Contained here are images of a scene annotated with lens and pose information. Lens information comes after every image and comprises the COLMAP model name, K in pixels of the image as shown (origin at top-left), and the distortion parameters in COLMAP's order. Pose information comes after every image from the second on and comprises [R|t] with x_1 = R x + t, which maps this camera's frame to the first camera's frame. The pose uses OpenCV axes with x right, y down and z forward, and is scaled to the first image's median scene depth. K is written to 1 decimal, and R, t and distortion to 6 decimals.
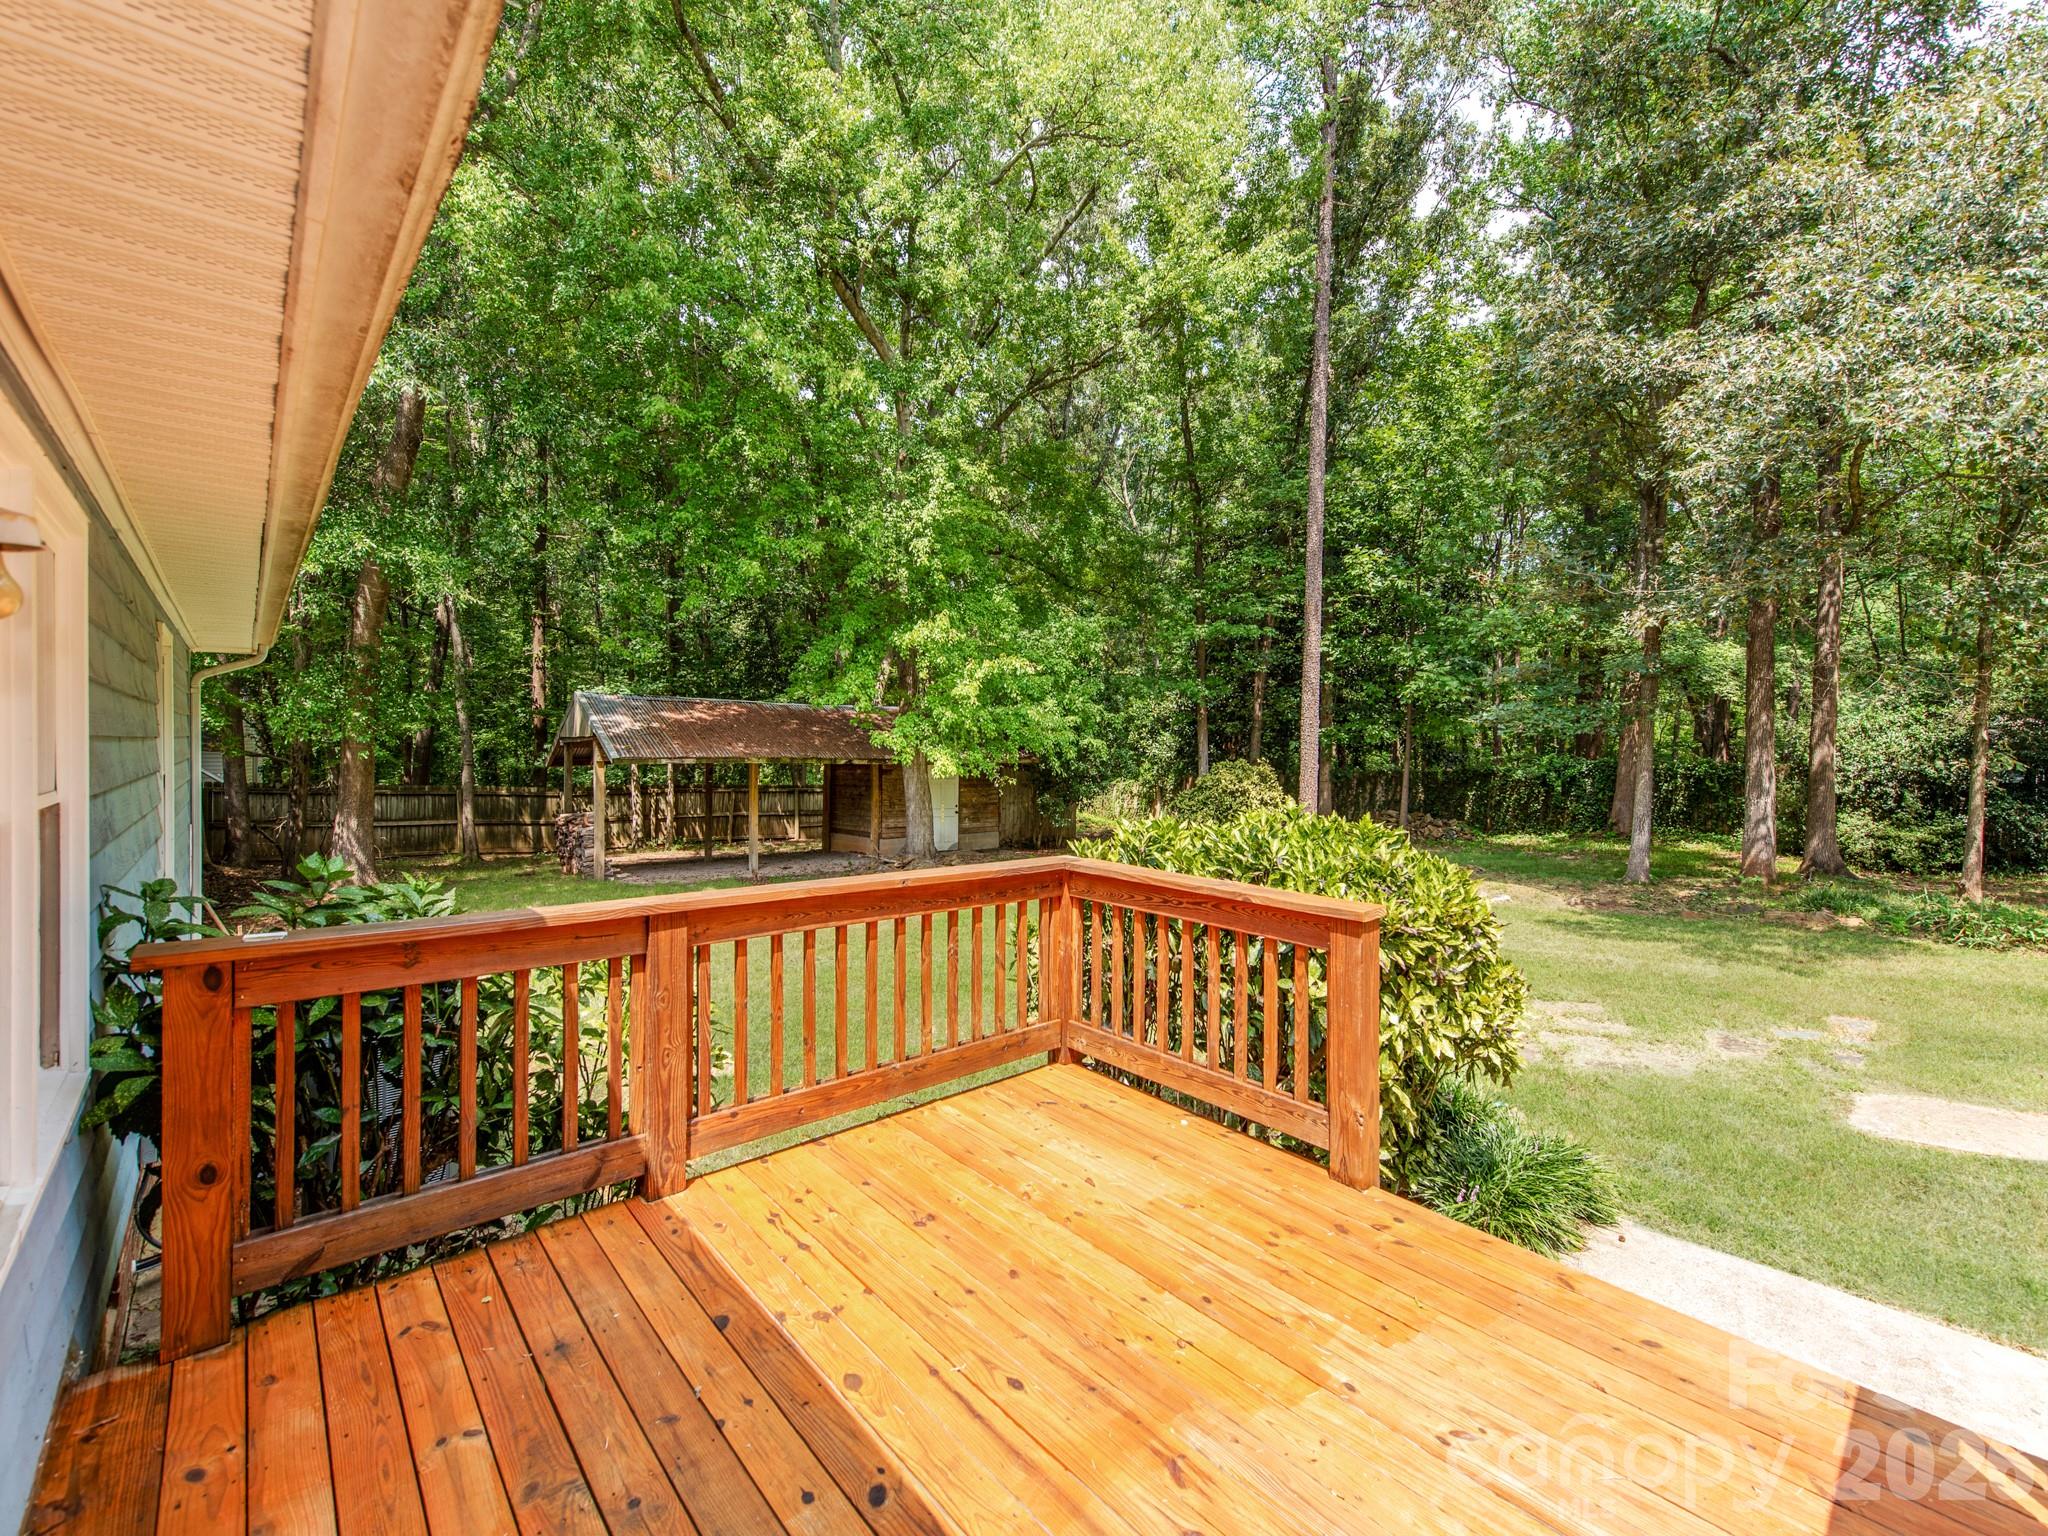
lens RADIAL K [[897.2, 0, 1022.5], [0, 897.2, 756.2], [0, 0, 1]] dist [-0.003196, -0.000087]
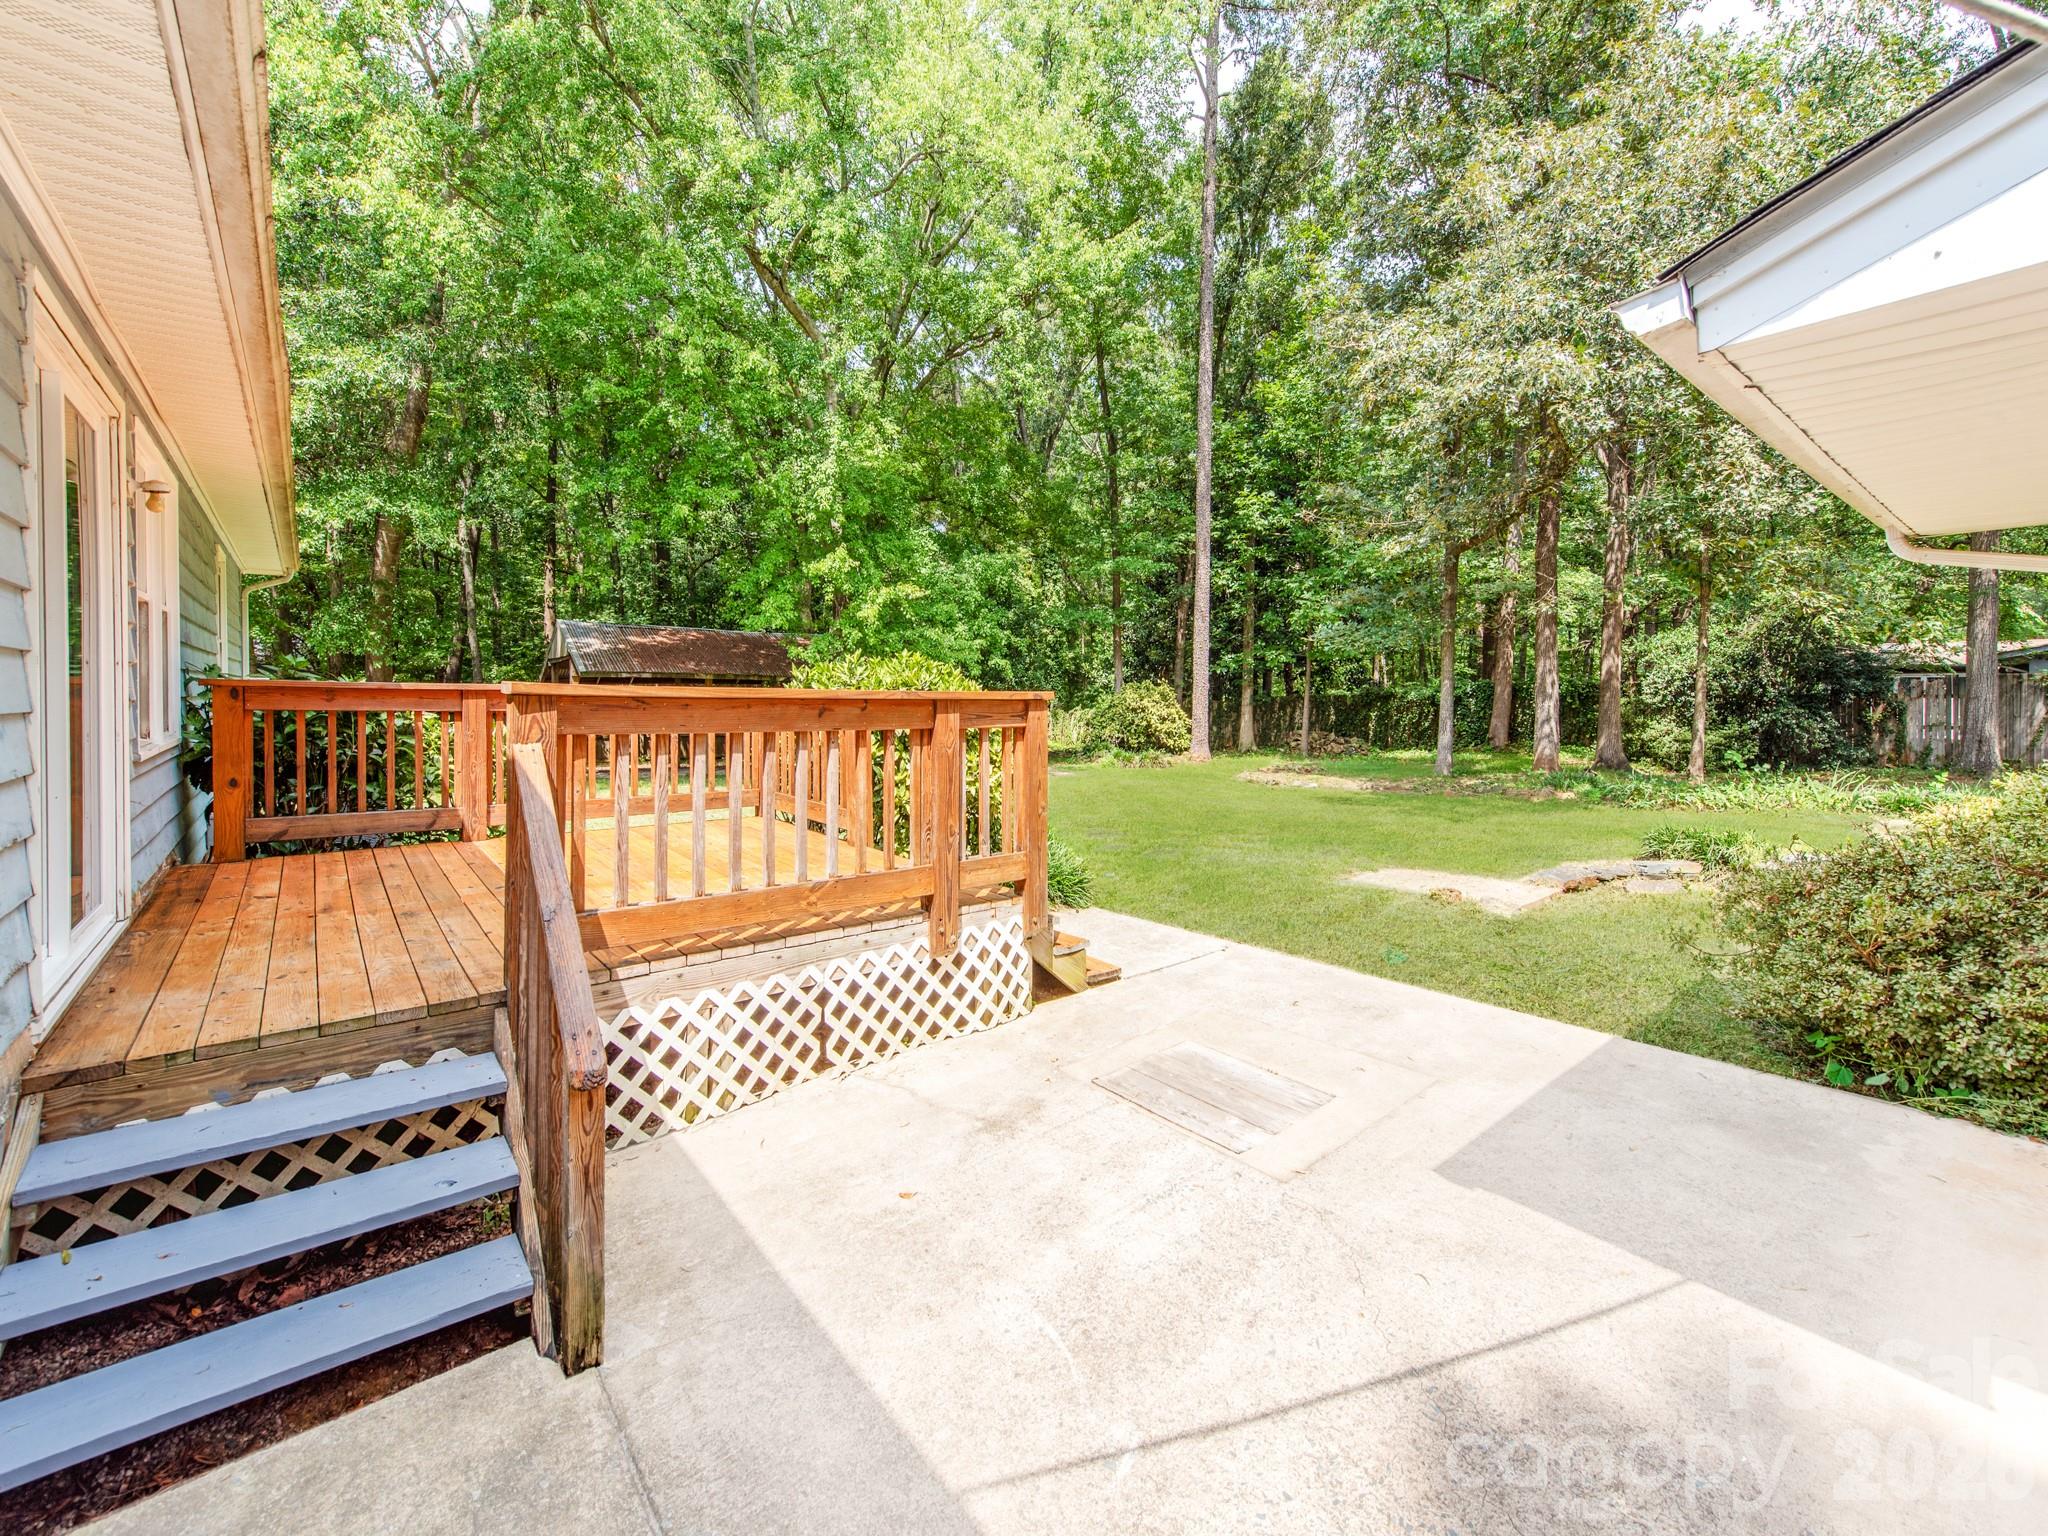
lens RADIAL K [[897.2, 0, 1012.6], [0, 897.2, 705.5], [0, 0, 1]] dist [-0.003196, -0.000087]
pose [[0.998785, -0.001481, -0.049251, 0.188252], [0.001518, 0.999999, 0.000721, 0.048394], [0.049250, -0.000795, 0.998786, -0.186038]]
